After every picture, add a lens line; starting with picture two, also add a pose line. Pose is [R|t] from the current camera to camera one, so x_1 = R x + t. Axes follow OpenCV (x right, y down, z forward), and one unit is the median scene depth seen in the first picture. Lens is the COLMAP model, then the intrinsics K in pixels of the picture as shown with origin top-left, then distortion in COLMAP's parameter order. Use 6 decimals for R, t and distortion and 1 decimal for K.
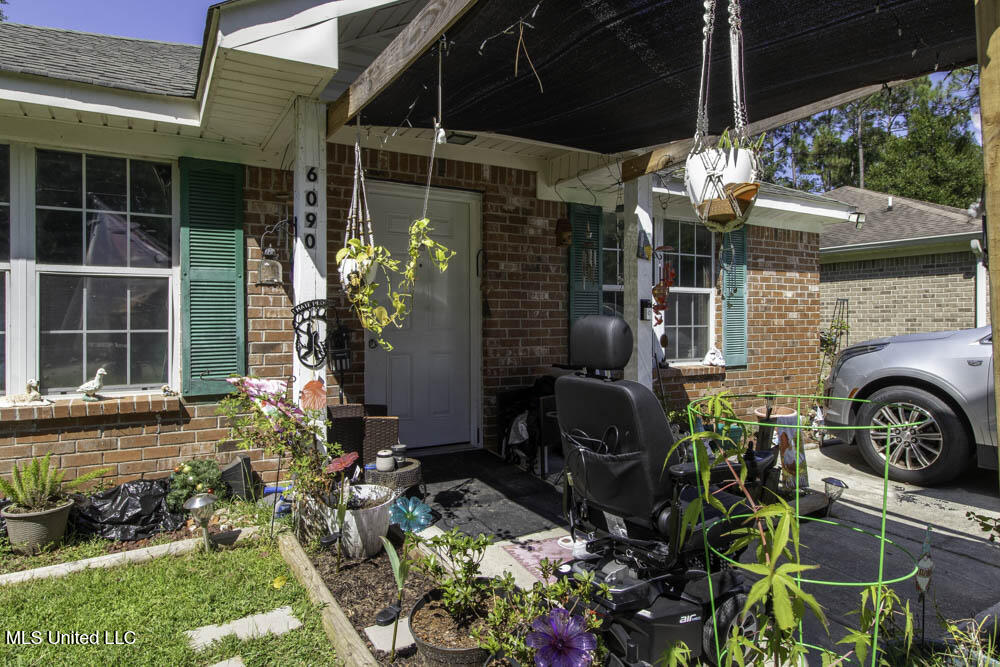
lens RADIAL K [[605.9, 0, 500.0], [0, 605.9, 333.5], [0, 0, 1]] dist [-0.002016, -0.000152]
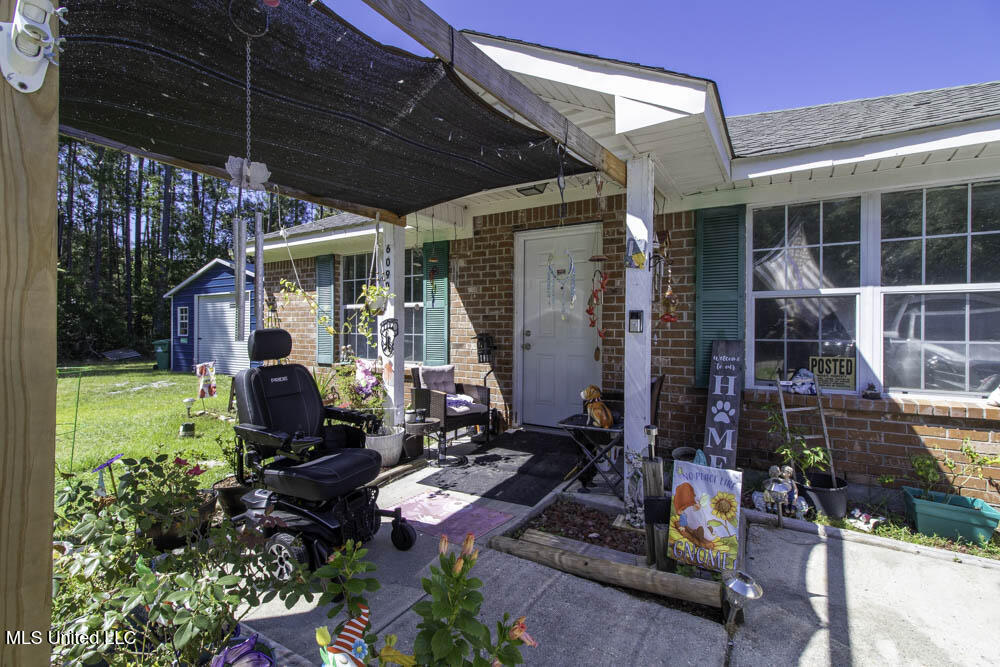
lens RADIAL K [[477.2, 0, 500.0], [0, 477.2, 333.5], [0, 0, 1]] dist [0.005540, 0.000283]
pose [[0.461783, 0.012896, -0.886899, 0.861664], [-0.024250, 0.999704, 0.001910, -0.016745], [0.886661, 0.020625, 0.461959, 0.499345]]
